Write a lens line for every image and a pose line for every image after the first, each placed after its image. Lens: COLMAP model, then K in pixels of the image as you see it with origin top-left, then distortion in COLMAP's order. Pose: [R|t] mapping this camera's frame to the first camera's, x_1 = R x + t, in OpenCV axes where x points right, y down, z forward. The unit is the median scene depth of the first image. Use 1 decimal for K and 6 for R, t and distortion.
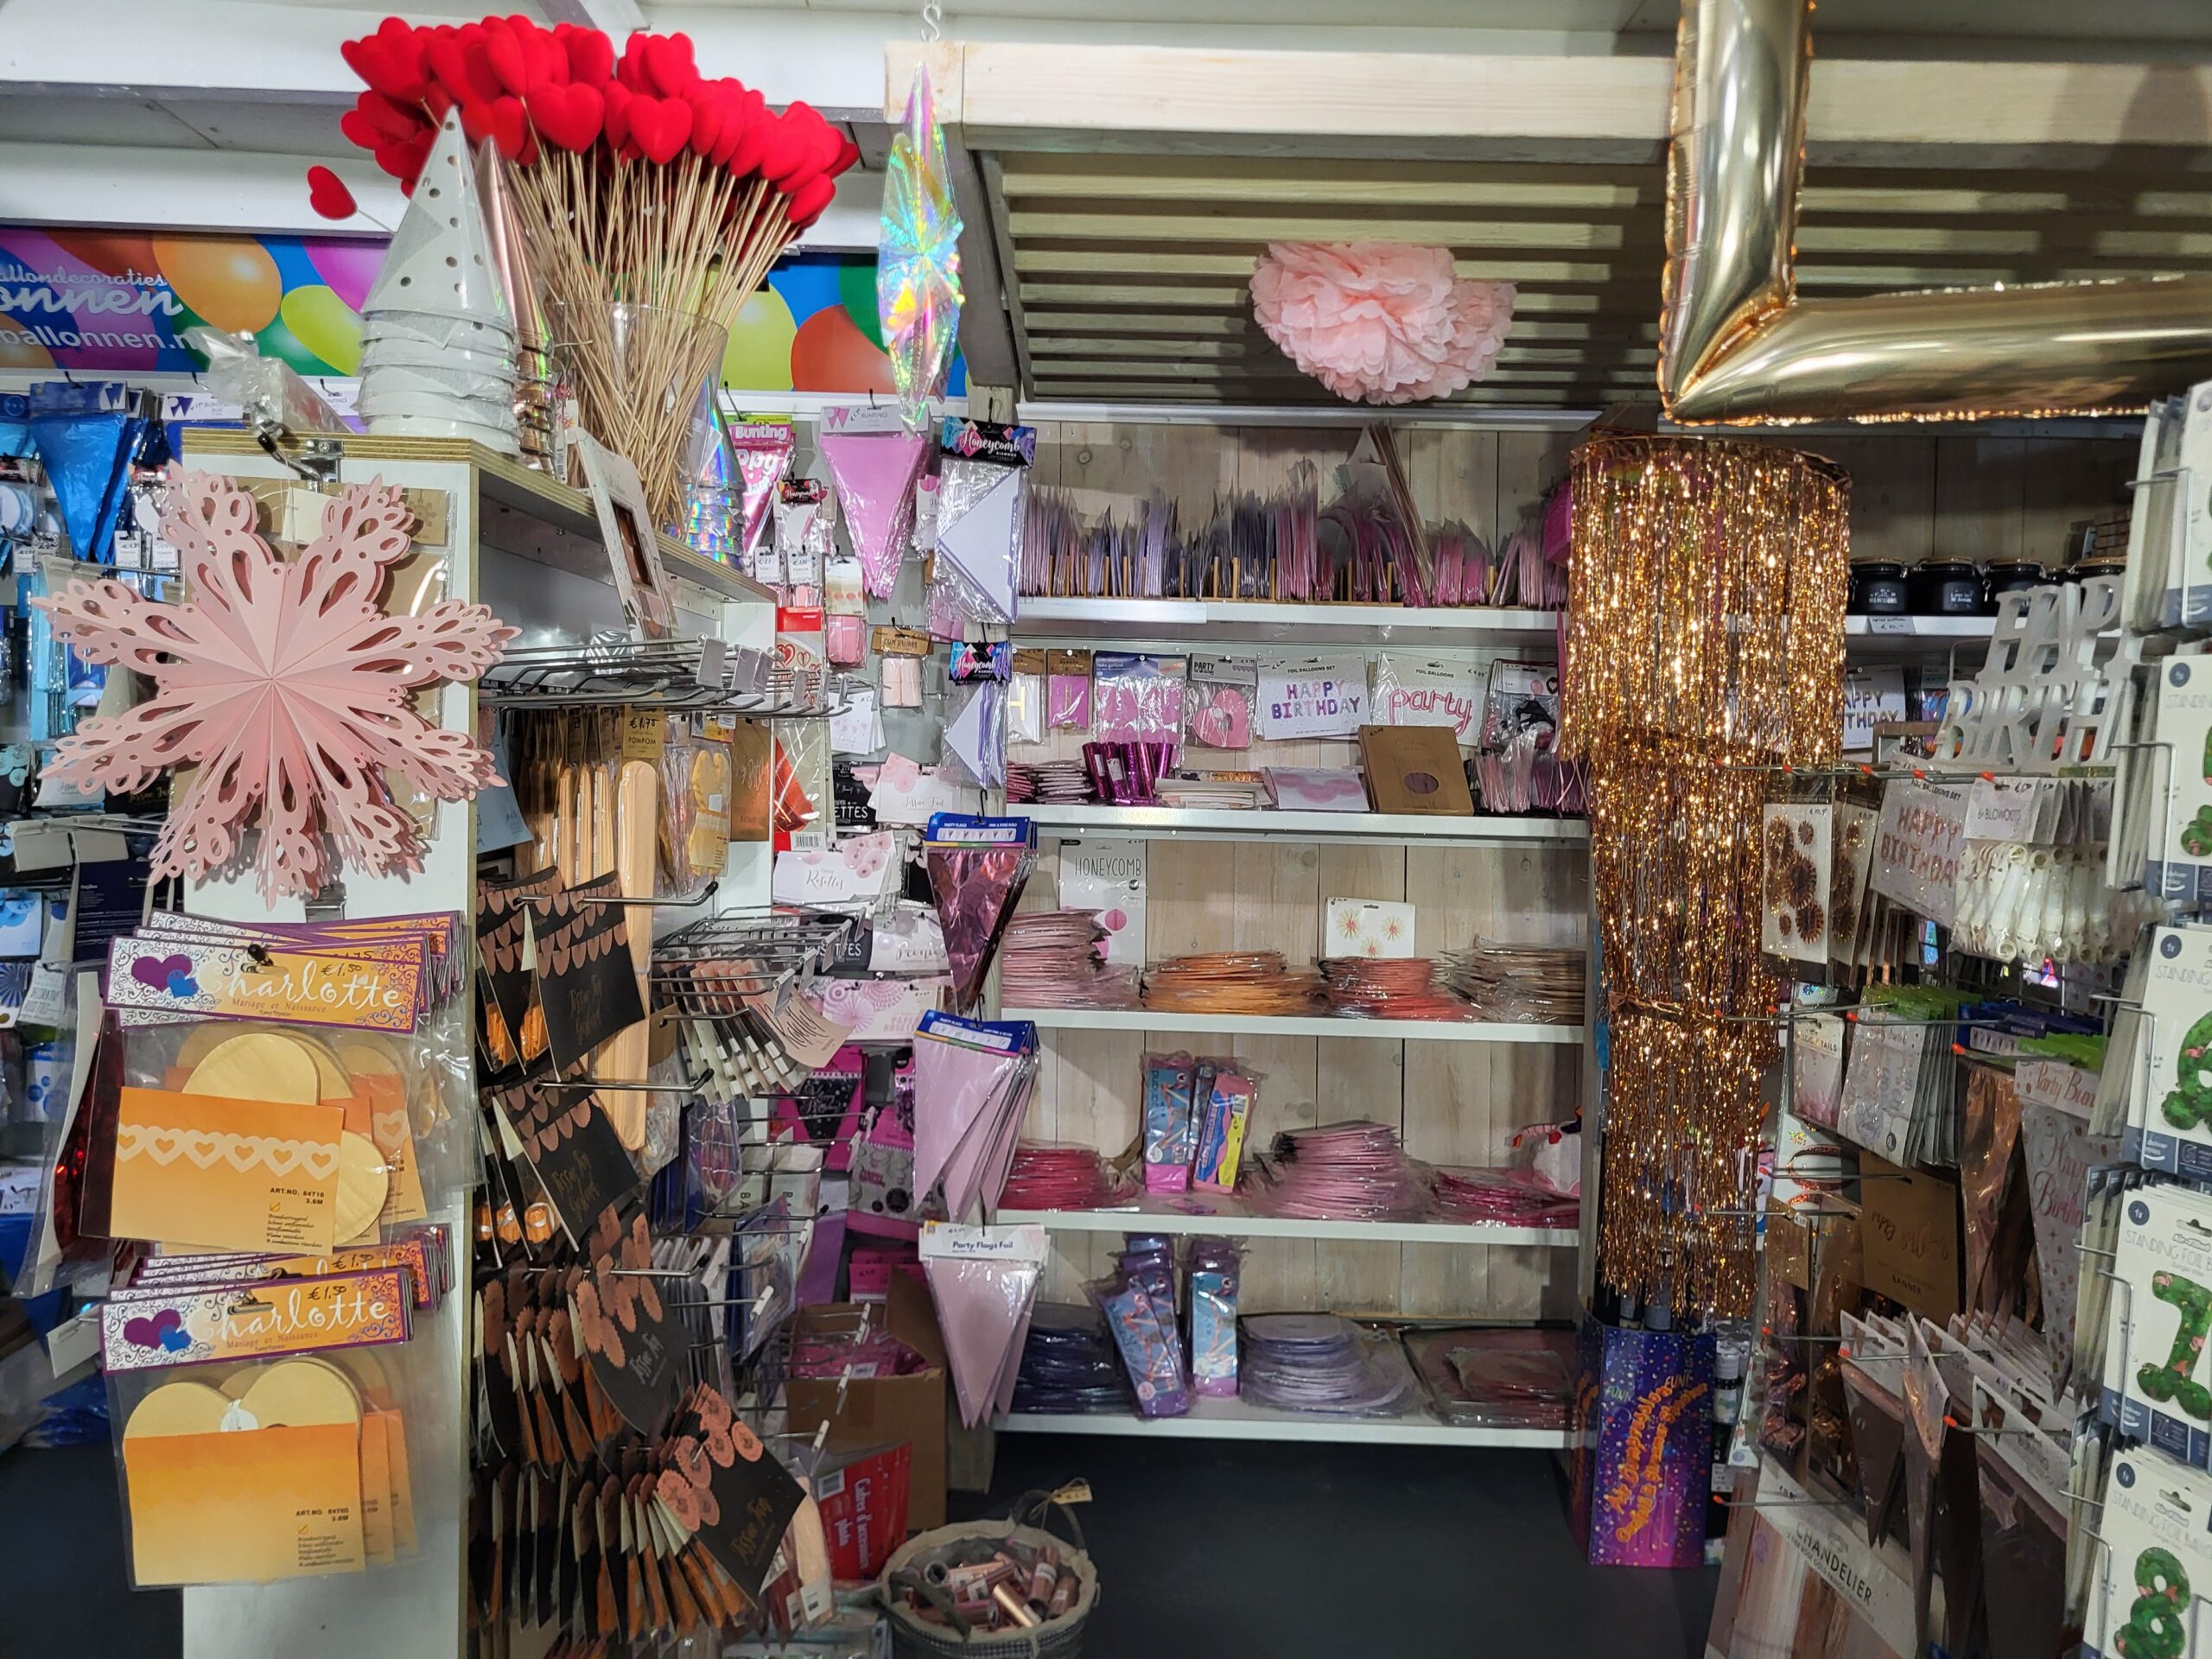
lens RADIAL K [[1693.4, 0, 1105.9], [0, 1693.4, 822.2], [0, 0, 1]] dist [0.045348, -0.031952]
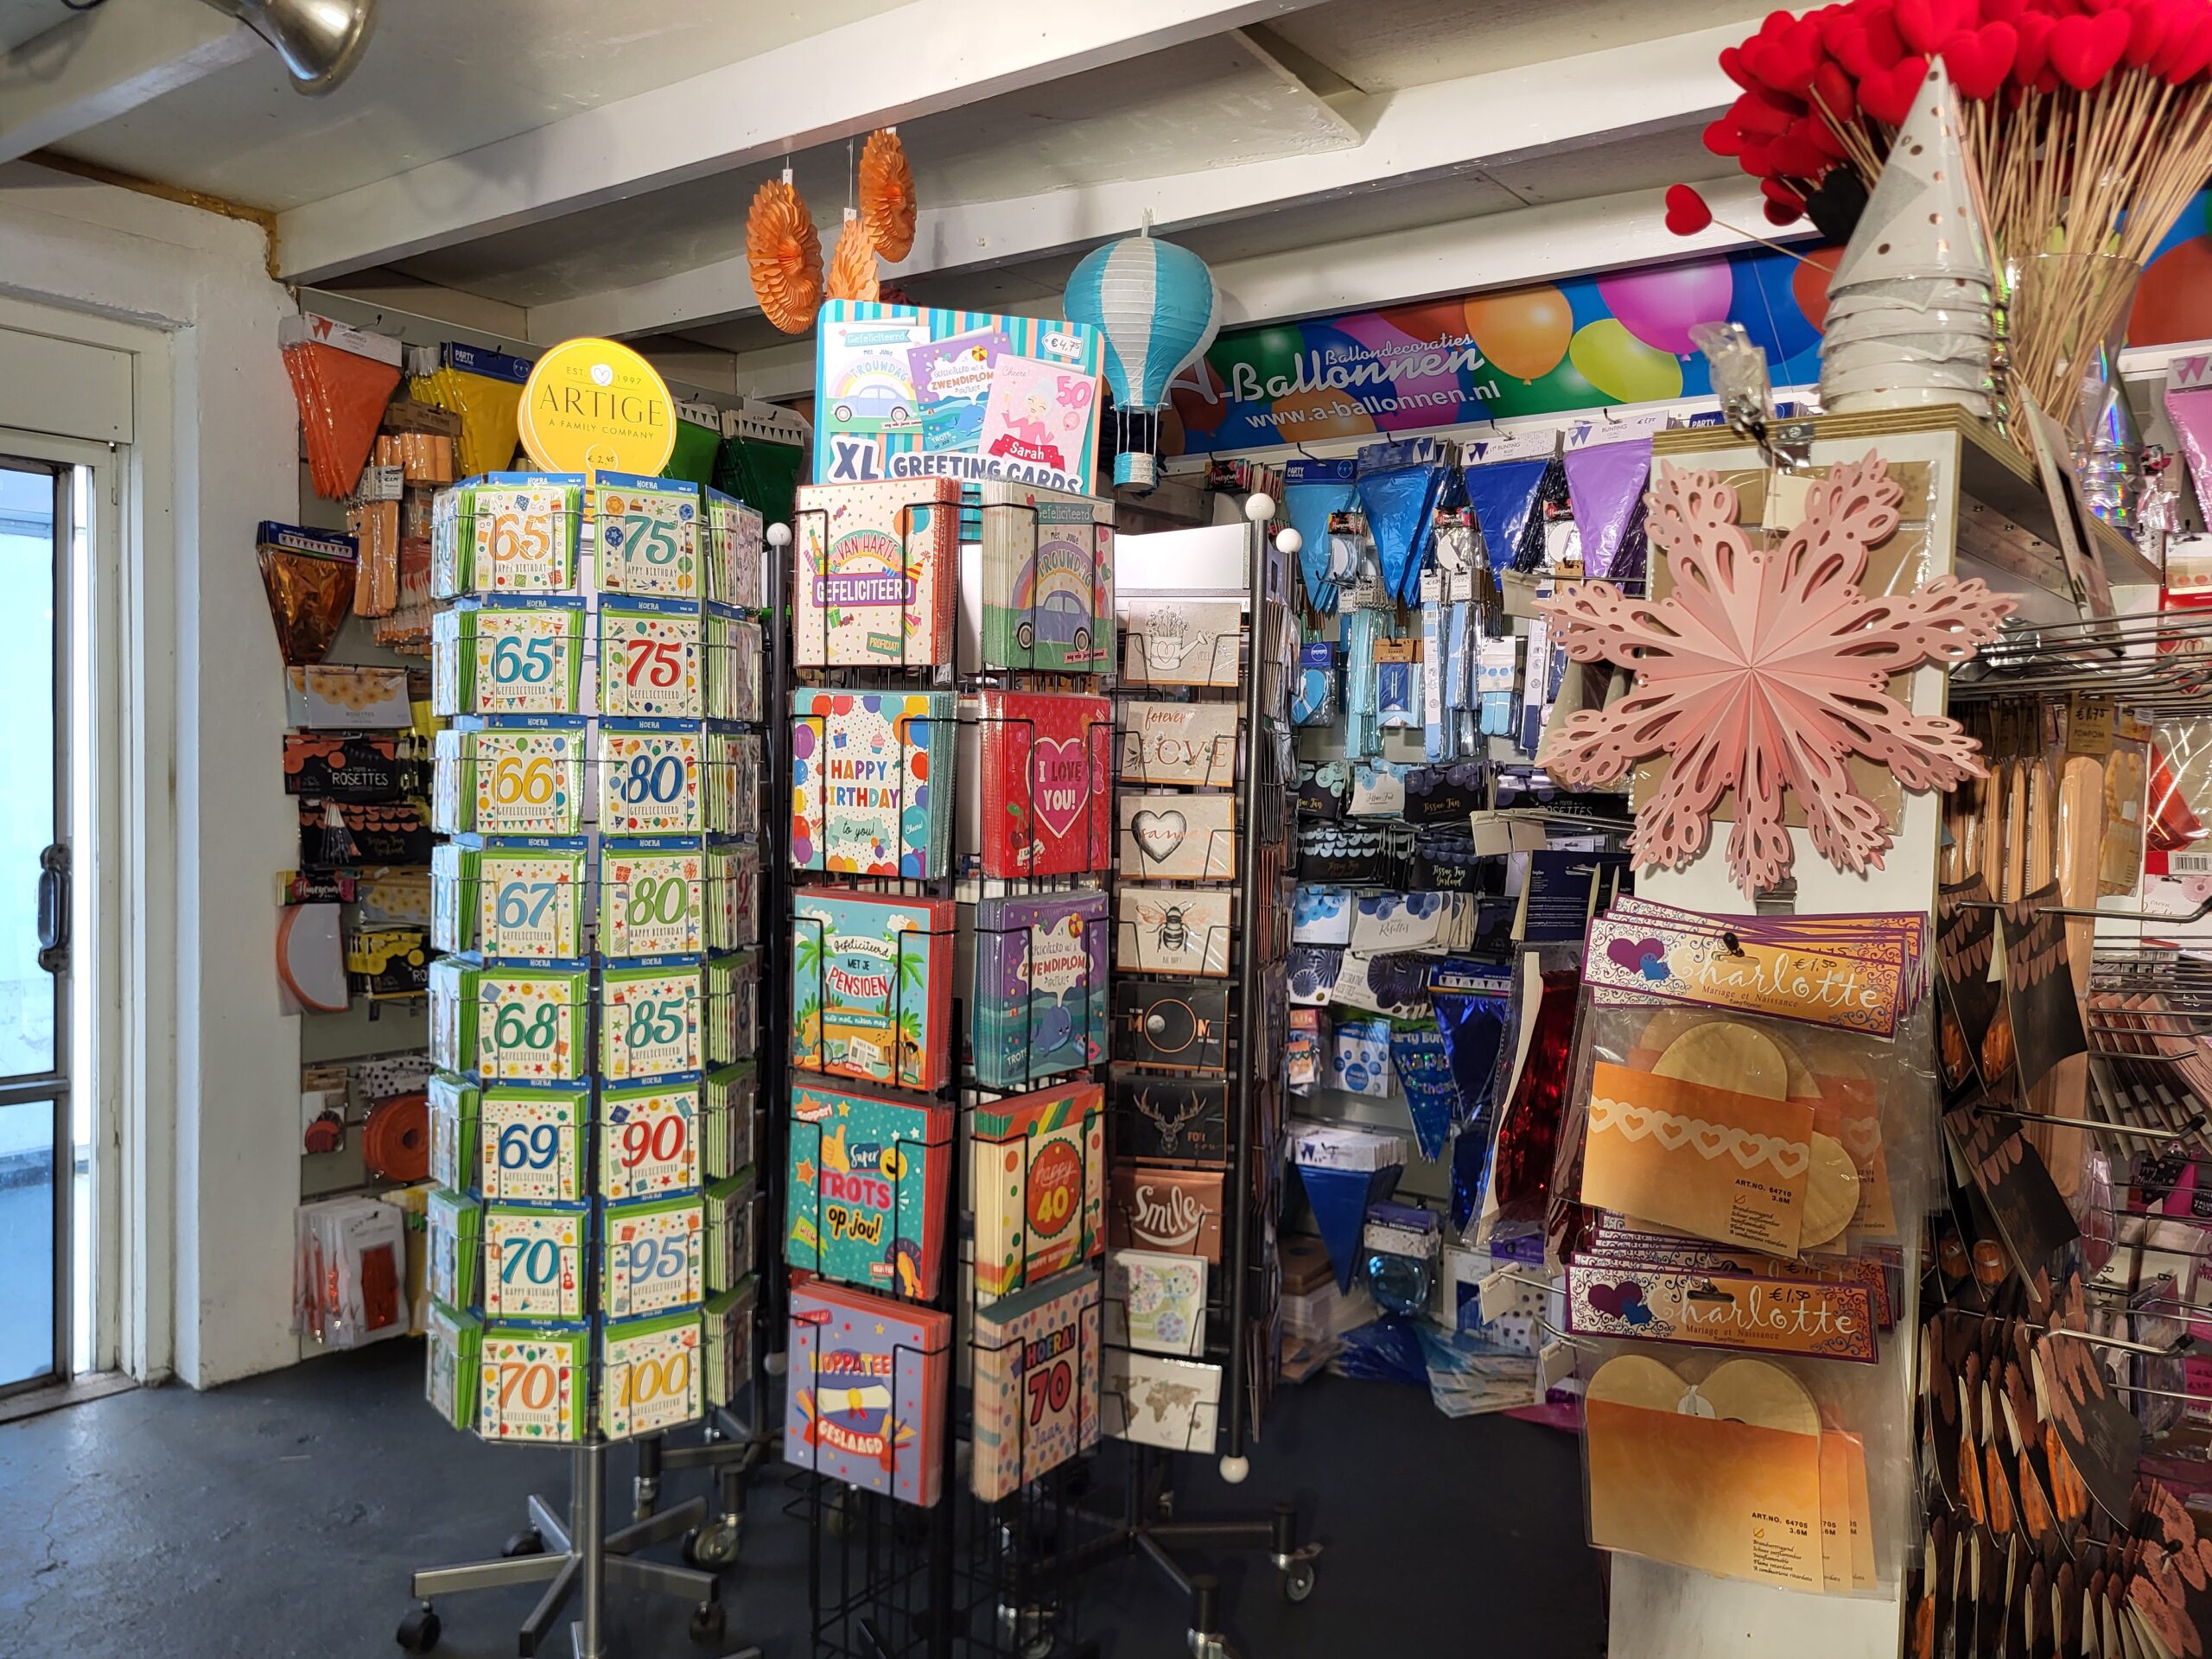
lens RADIAL K [[1693.4, 0, 1109.4], [0, 1693.4, 821.5], [0, 0, 1]] dist [0.045348, -0.031952]
pose [[0.798773, 0.016292, -0.601412, -0.166949], [-0.026474, 0.999617, -0.008082, 0.021131], [0.601050, 0.022378, 0.798898, -0.014615]]
